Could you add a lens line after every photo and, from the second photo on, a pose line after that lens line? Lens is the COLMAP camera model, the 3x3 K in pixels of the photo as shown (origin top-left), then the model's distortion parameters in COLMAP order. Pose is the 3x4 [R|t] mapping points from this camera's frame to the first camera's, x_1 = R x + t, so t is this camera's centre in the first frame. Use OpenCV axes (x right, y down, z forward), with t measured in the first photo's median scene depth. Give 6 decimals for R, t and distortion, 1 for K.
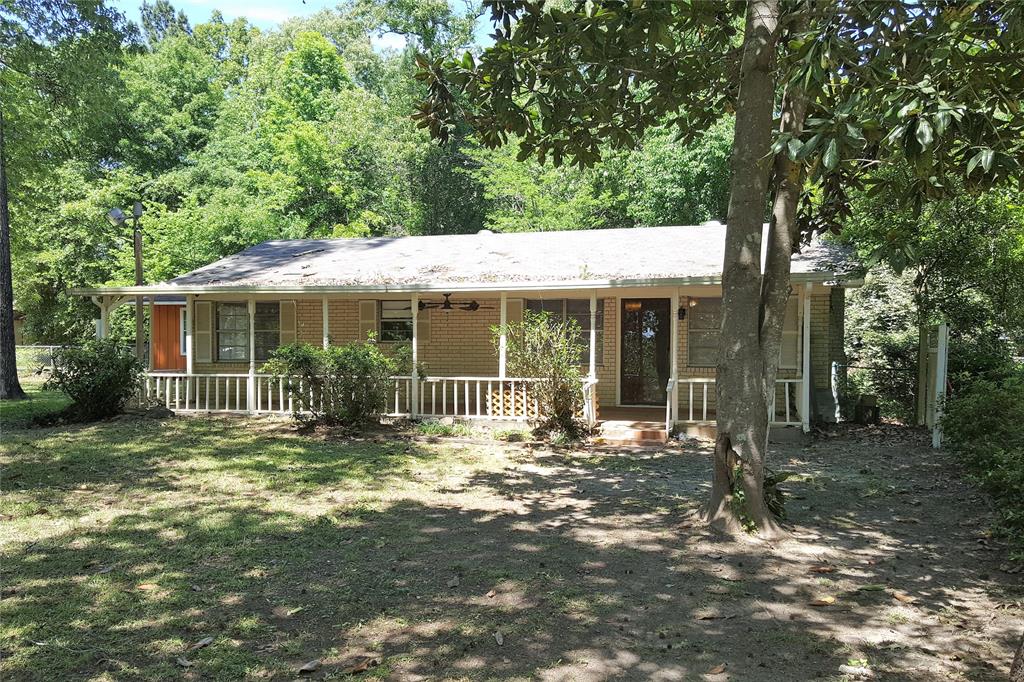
lens RADIAL K [[899.9, 0, 551.1], [0, 899.9, 351.3], [0, 0, 1]] dist [0.119841, -0.195824]
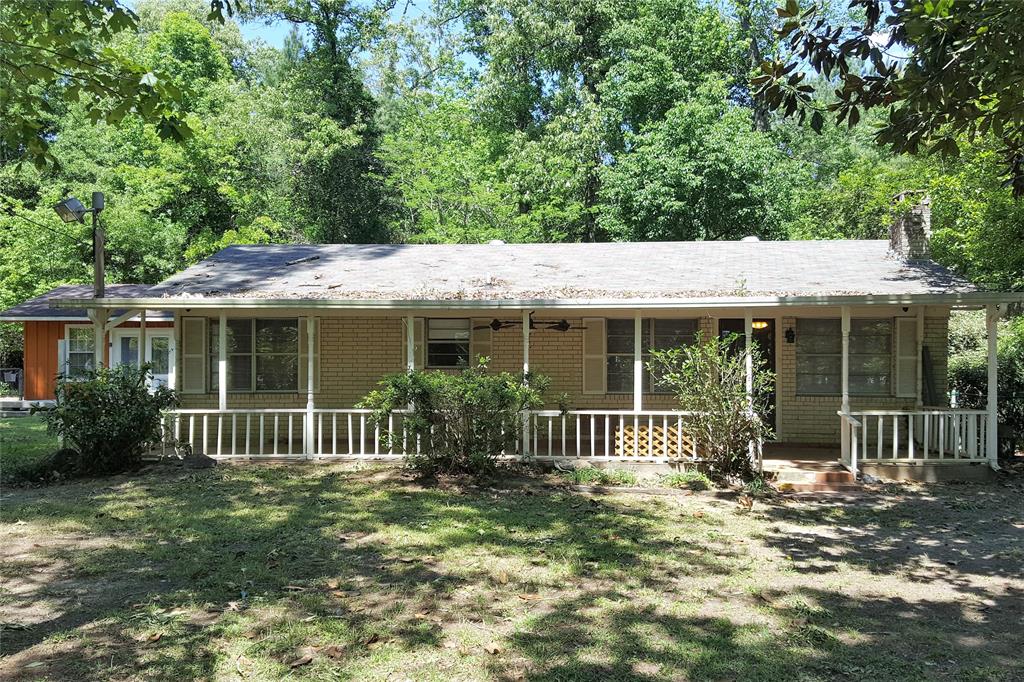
lens RADIAL K [[899.9, 0, 509.3], [0, 899.9, 341.6], [0, 0, 1]] dist [0.119841, -0.195824]
pose [[0.977053, 0.004660, 0.212946, -0.319244], [0.002184, 0.999489, -0.031892, -0.008266], [-0.212986, 0.031626, 0.976543, 0.179335]]
